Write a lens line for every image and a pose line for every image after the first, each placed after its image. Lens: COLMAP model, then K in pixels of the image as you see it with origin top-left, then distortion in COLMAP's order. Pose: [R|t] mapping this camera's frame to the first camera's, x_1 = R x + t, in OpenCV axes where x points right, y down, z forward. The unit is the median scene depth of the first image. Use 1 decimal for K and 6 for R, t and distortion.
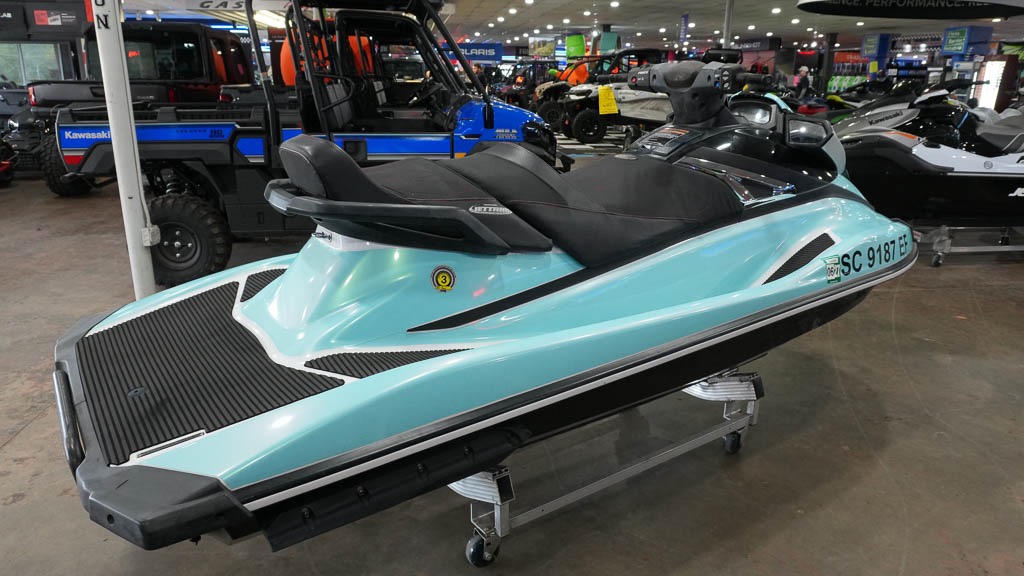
lens RADIAL K [[701.5, 0, 516.5], [0, 701.5, 289.5], [0, 0, 1]] dist [-0.065401, 0.040239]
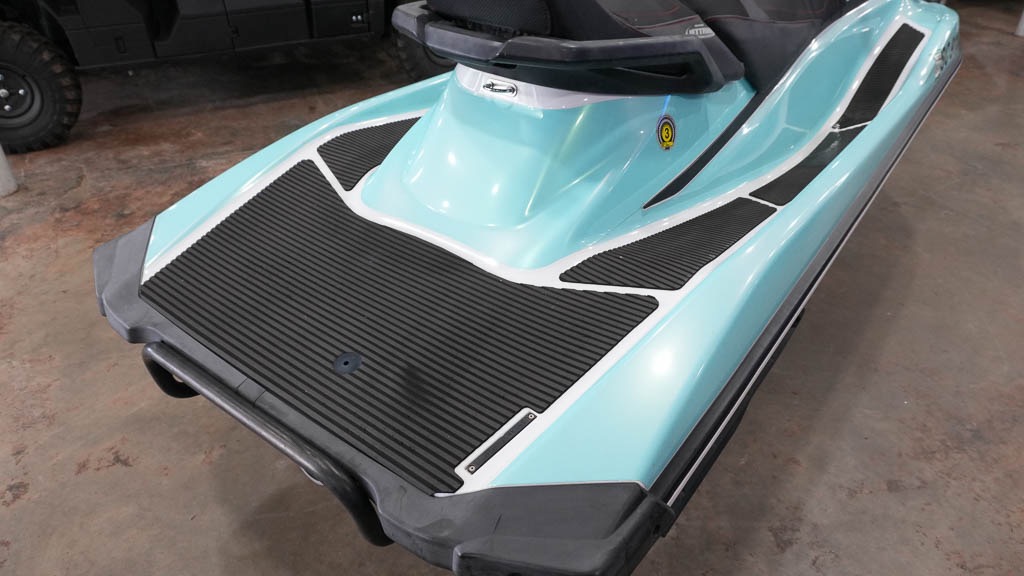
lens RADIAL K [[701.5, 0, 516.5], [0, 701.5, 289.5], [0, 0, 1]] dist [-0.065401, 0.040239]
pose [[0.951147, -0.173468, 0.255398, -0.480027], [0.090621, 0.947656, 0.306164, -0.099974], [-0.295139, -0.268062, 0.917080, 0.296274]]
